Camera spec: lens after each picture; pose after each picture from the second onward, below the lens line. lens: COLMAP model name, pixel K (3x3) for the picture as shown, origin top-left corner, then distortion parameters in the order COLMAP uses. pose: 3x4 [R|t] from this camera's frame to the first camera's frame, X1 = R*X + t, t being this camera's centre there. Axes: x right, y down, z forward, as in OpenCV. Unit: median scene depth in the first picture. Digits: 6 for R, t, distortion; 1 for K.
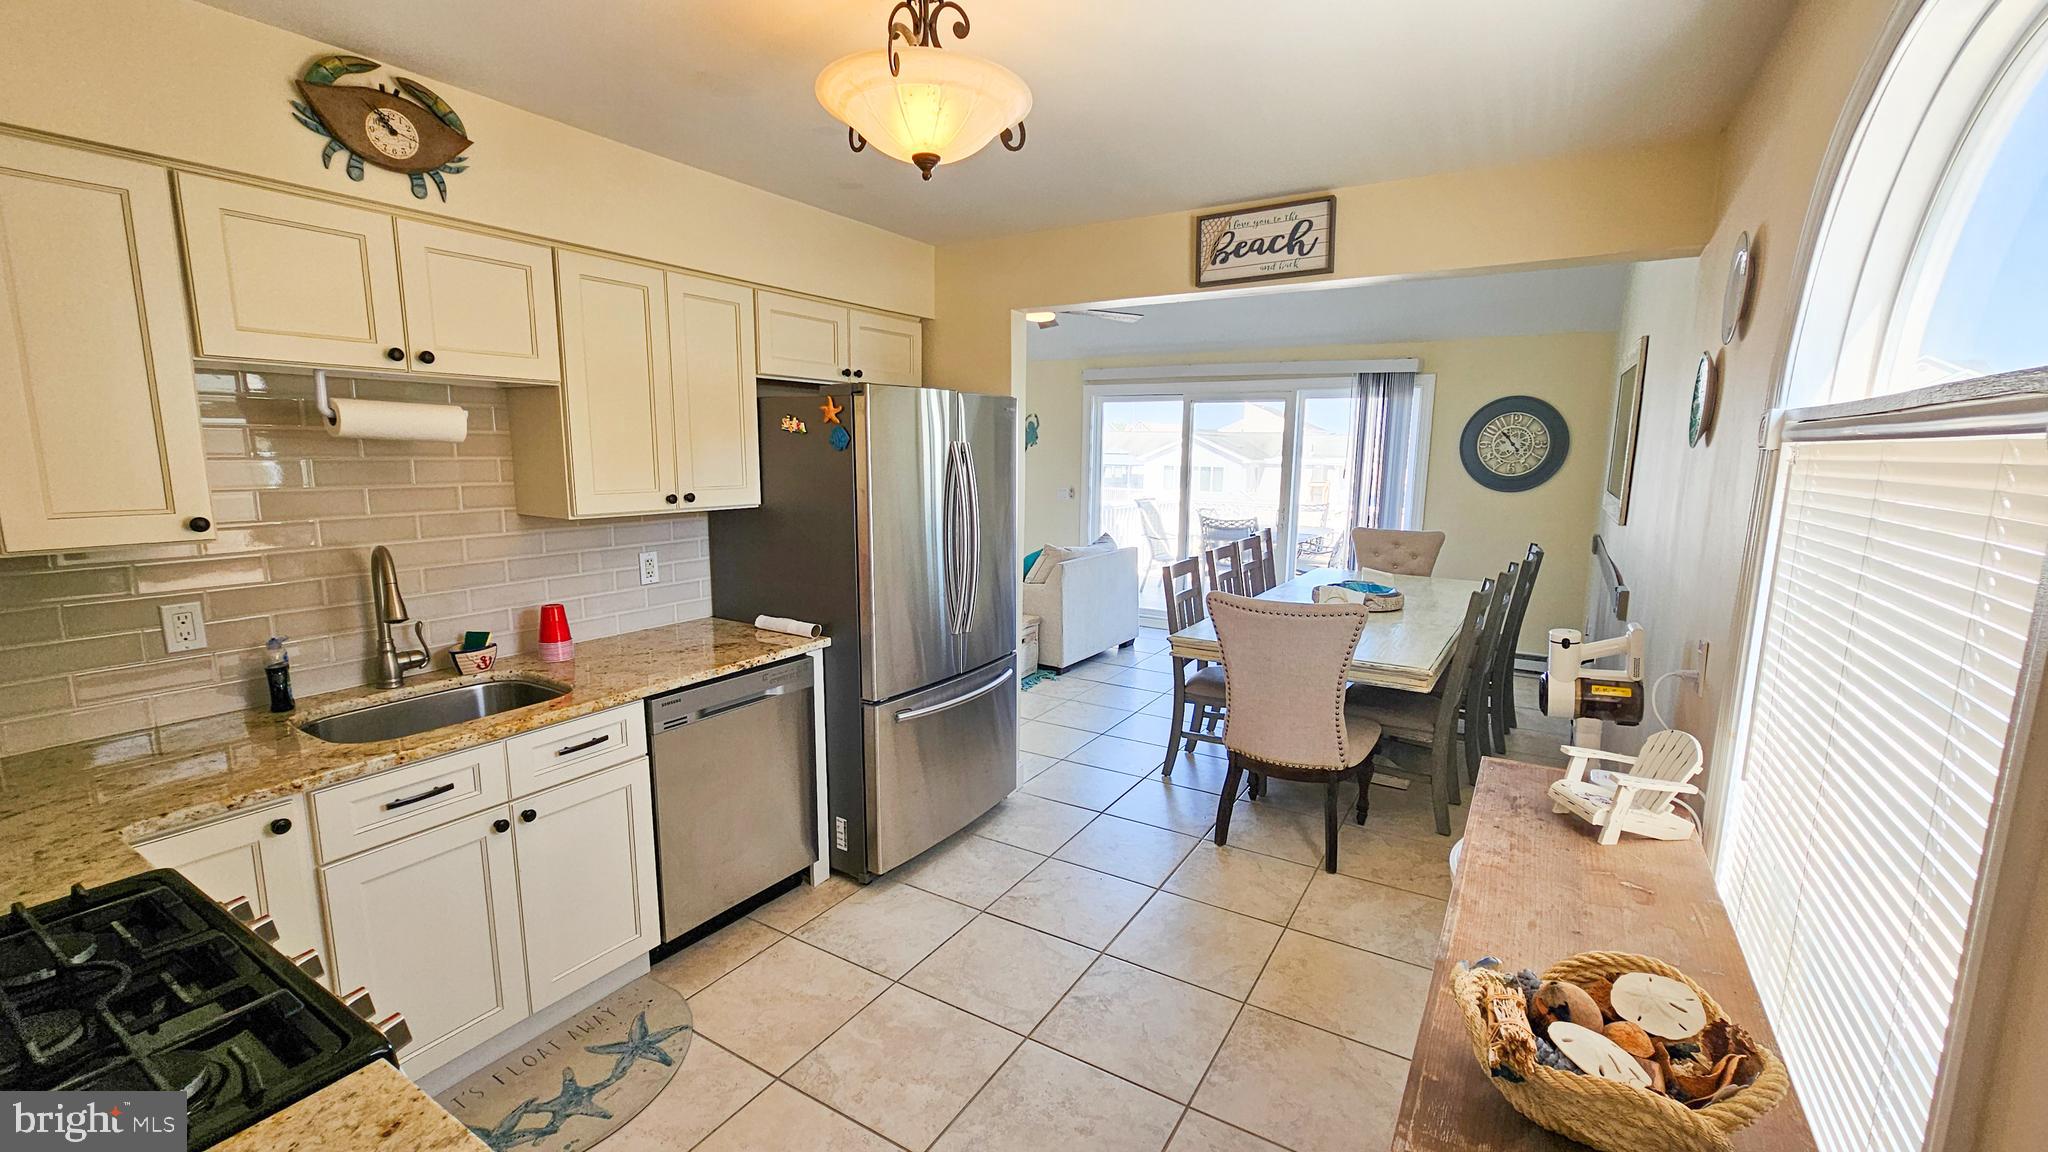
lens RADIAL K [[833.0, 0, 1027.8], [0, 833.0, 579.4], [0, 0, 1]] dist [-0.001859, -0.000141]
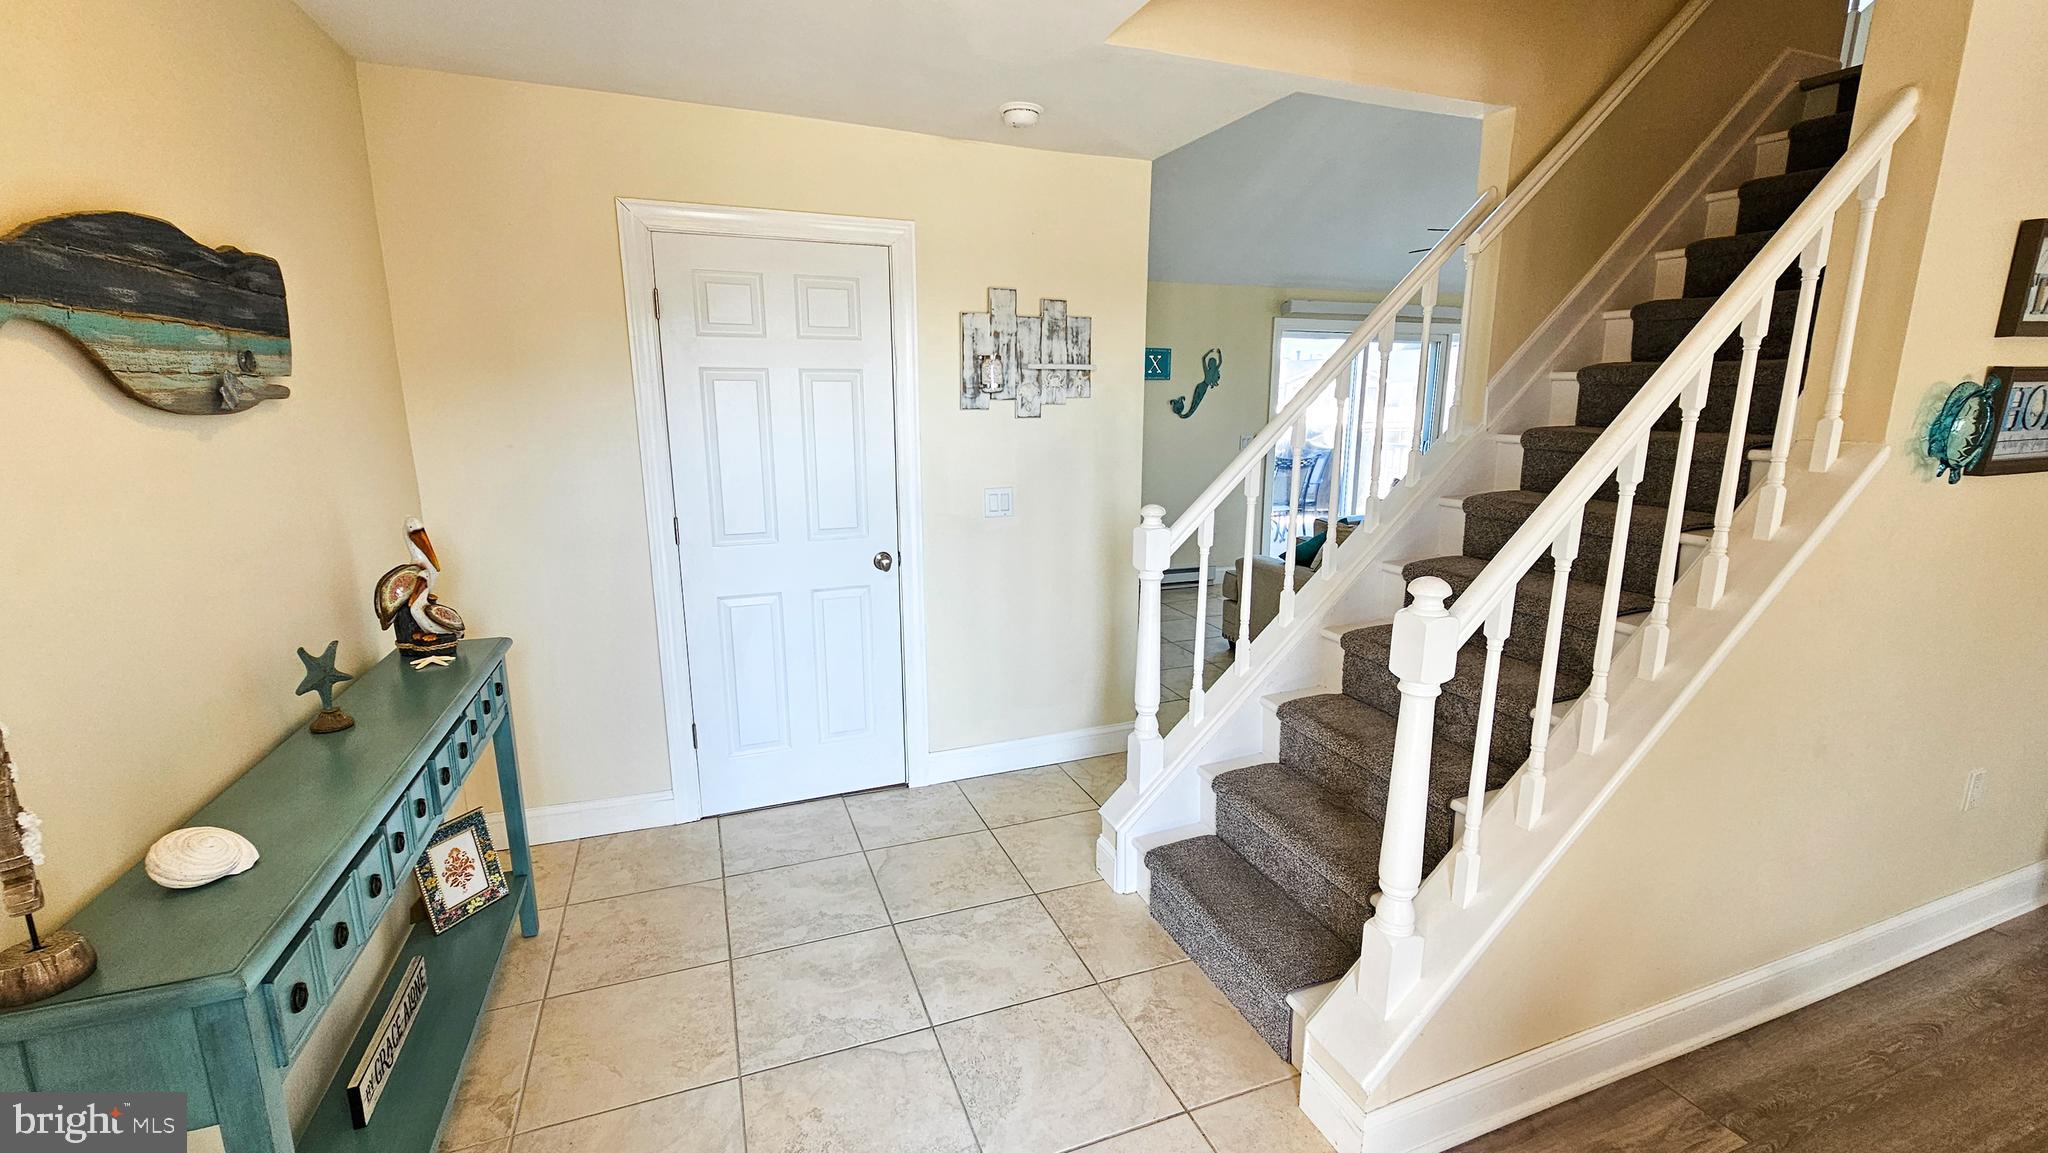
lens RADIAL K [[847.7, 0, 1026.0], [0, 847.7, 579.2], [0, 0, 1]] dist [0.000053, 0.000653]
pose [[0.602600, -0.184736, 0.776367, -3.106814], [0.135798, 0.982387, 0.128354, -0.396163], [-0.786405, 0.028083, 0.617073, 2.353836]]
